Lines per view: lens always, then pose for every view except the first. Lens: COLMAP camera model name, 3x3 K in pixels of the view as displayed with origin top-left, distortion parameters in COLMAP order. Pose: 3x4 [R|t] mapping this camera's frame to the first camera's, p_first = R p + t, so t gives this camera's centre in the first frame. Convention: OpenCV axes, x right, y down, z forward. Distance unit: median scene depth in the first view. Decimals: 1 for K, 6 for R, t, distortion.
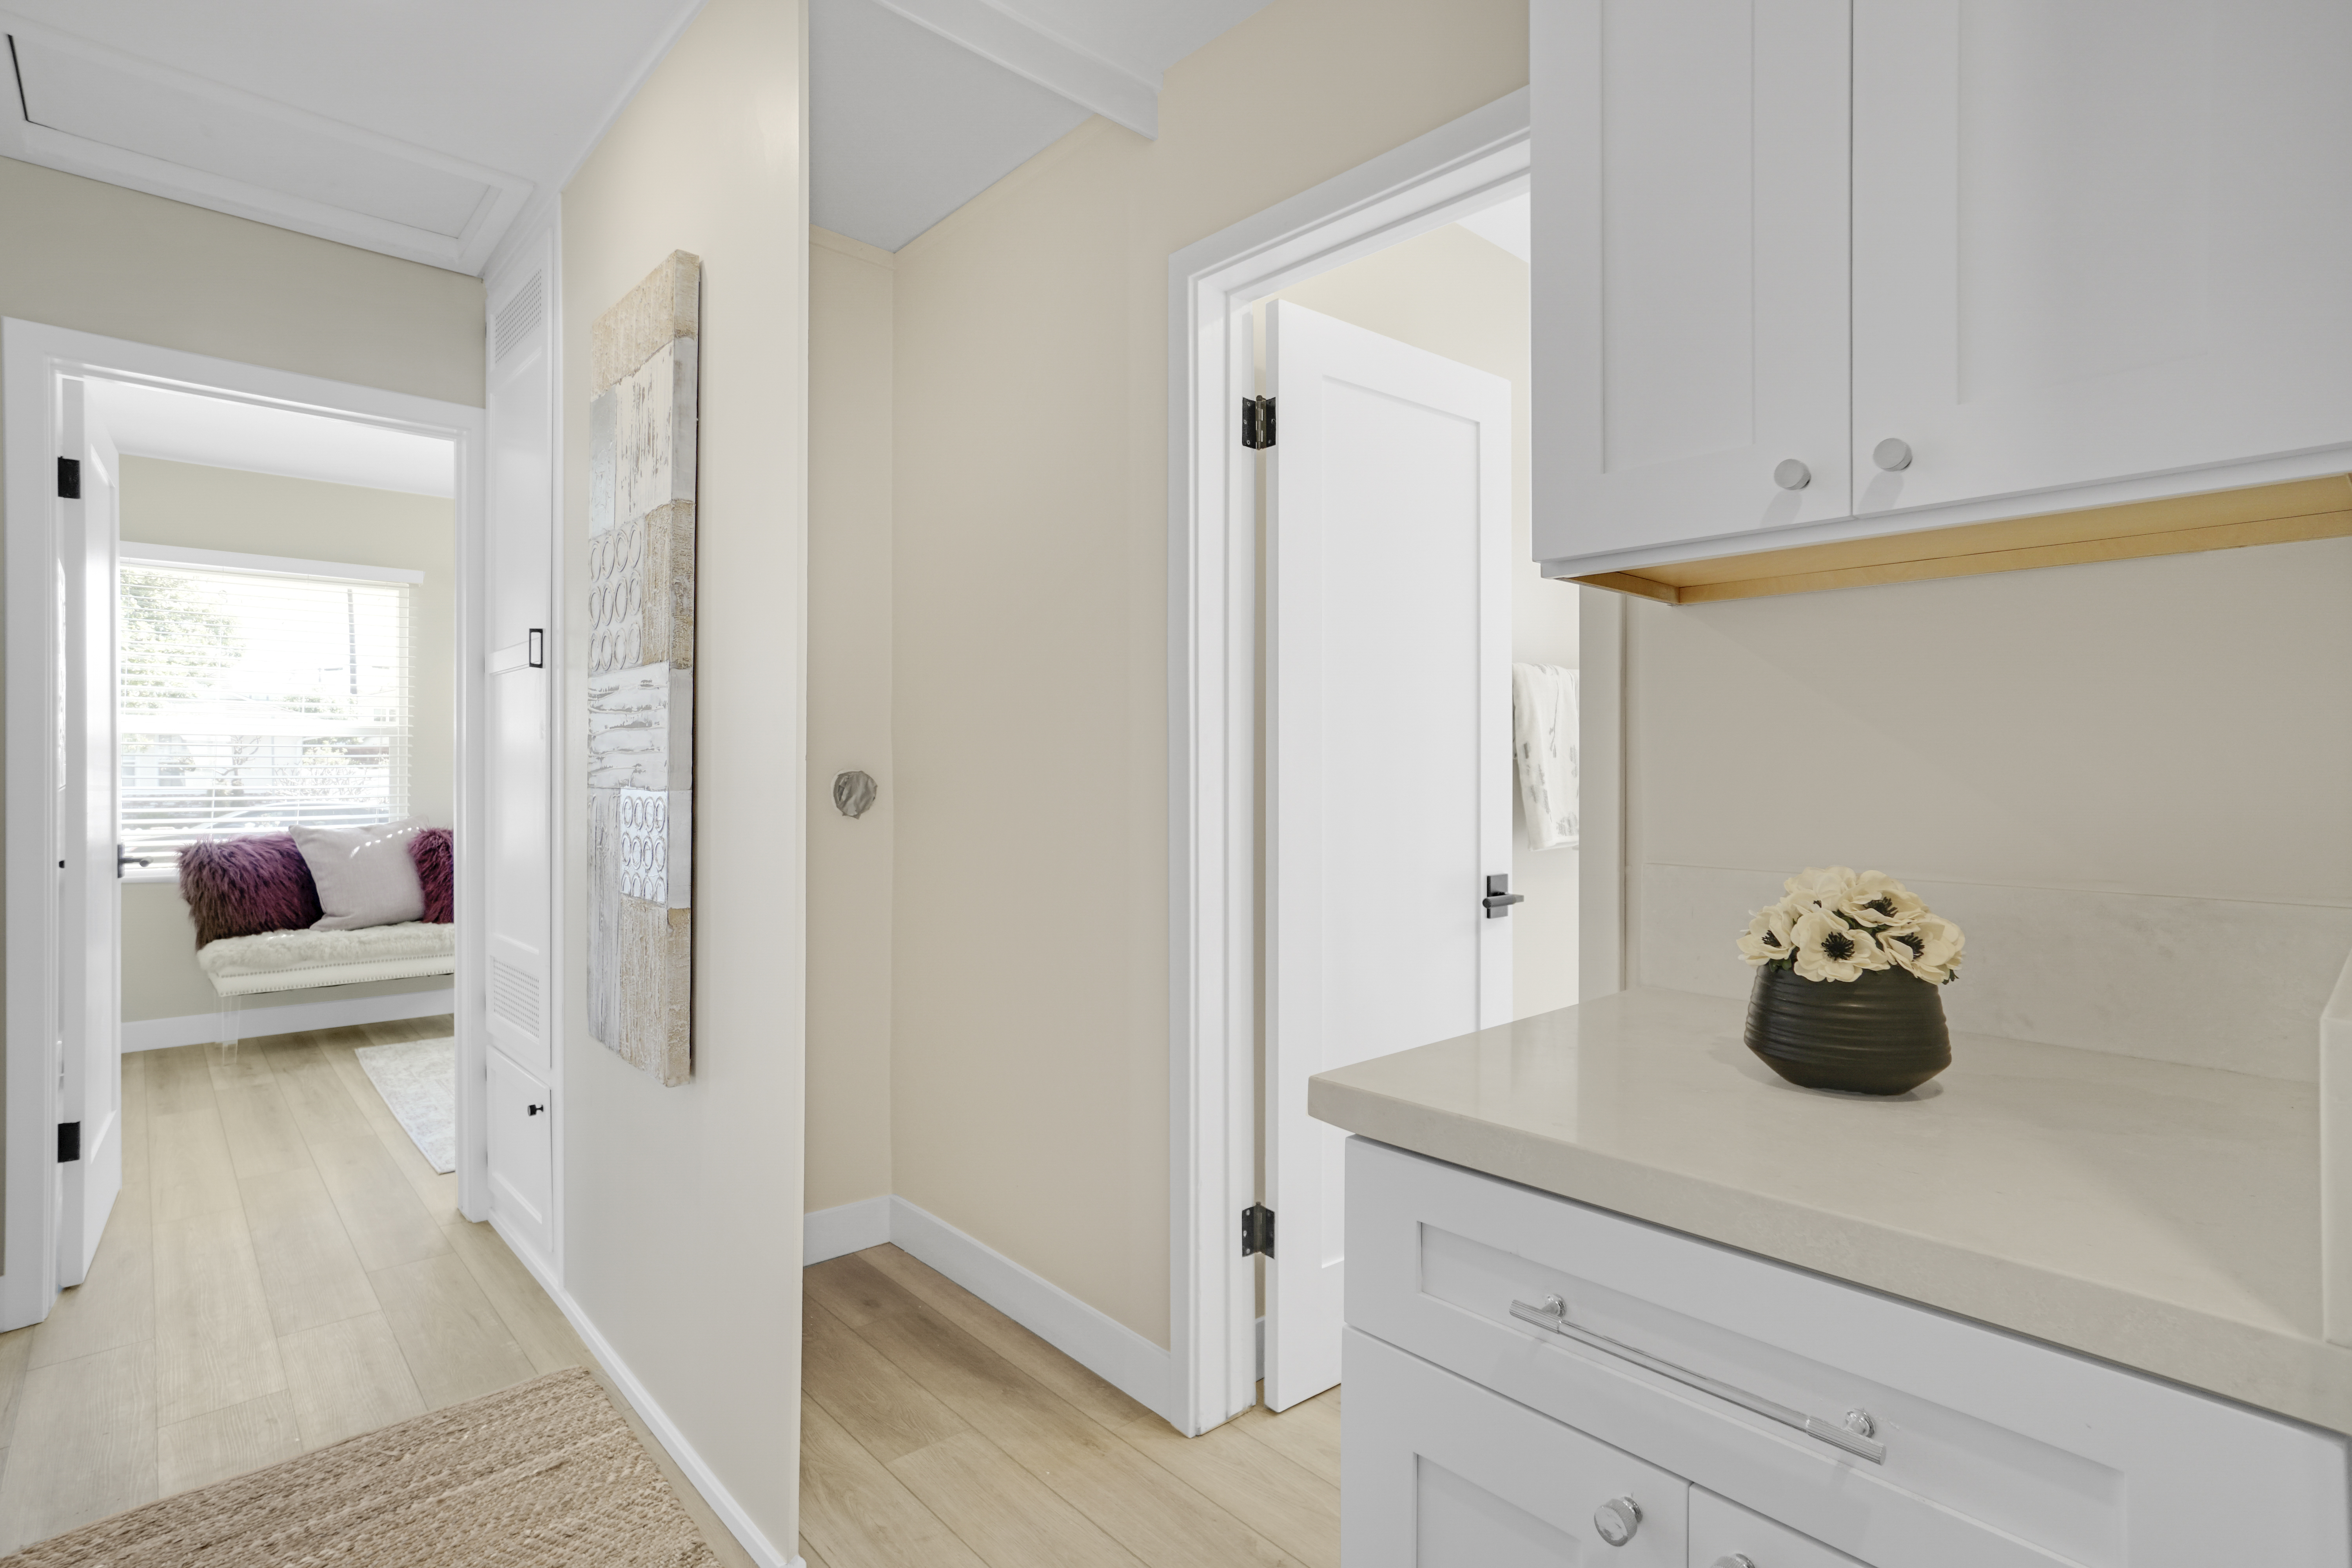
lens RADIAL K [[1139.3, 0, 1173.2], [0, 1139.3, 766.7], [0, 0, 1]] dist [-0.012368, 0.000605]
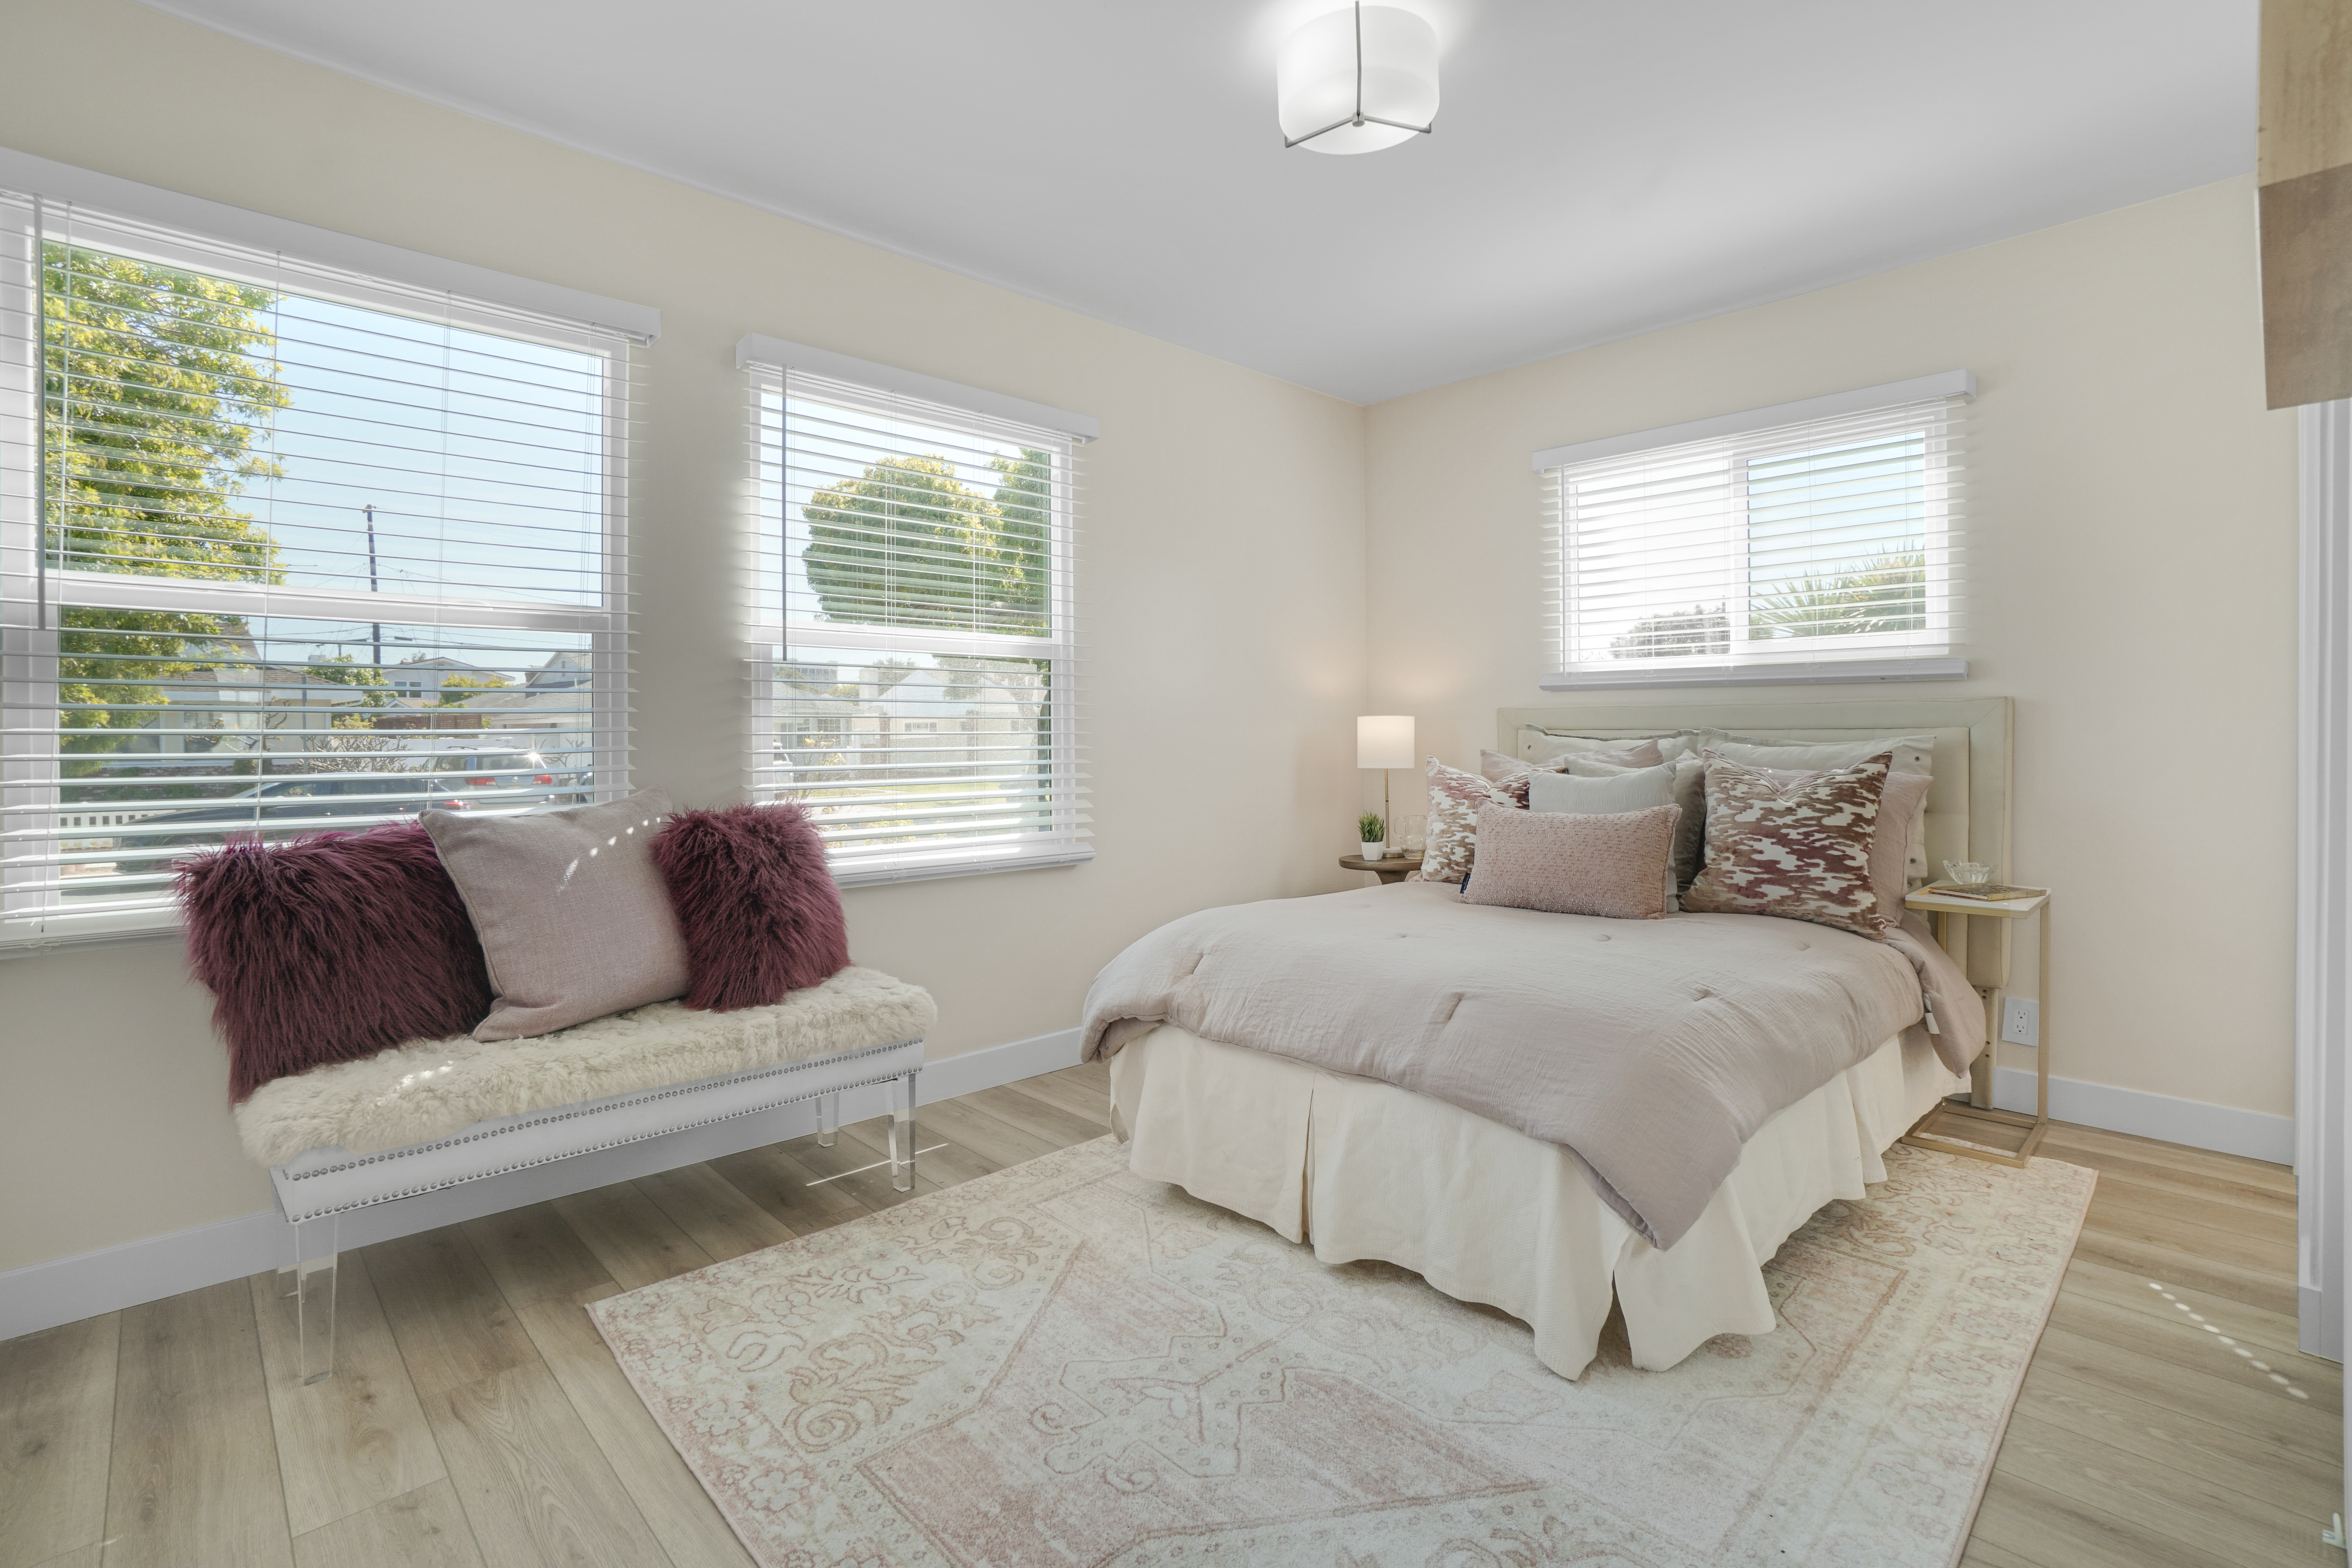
lens RADIAL K [[1139.3, 0, 1173.2], [0, 1139.3, 766.7], [0, 0, 1]] dist [-0.012368, 0.000605]
pose [[0.999831, -0.002463, -0.018198, -0.468456], [0.002972, 0.999603, 0.028017, 0.022098], [0.018121, -0.028067, 0.999442, 0.544946]]
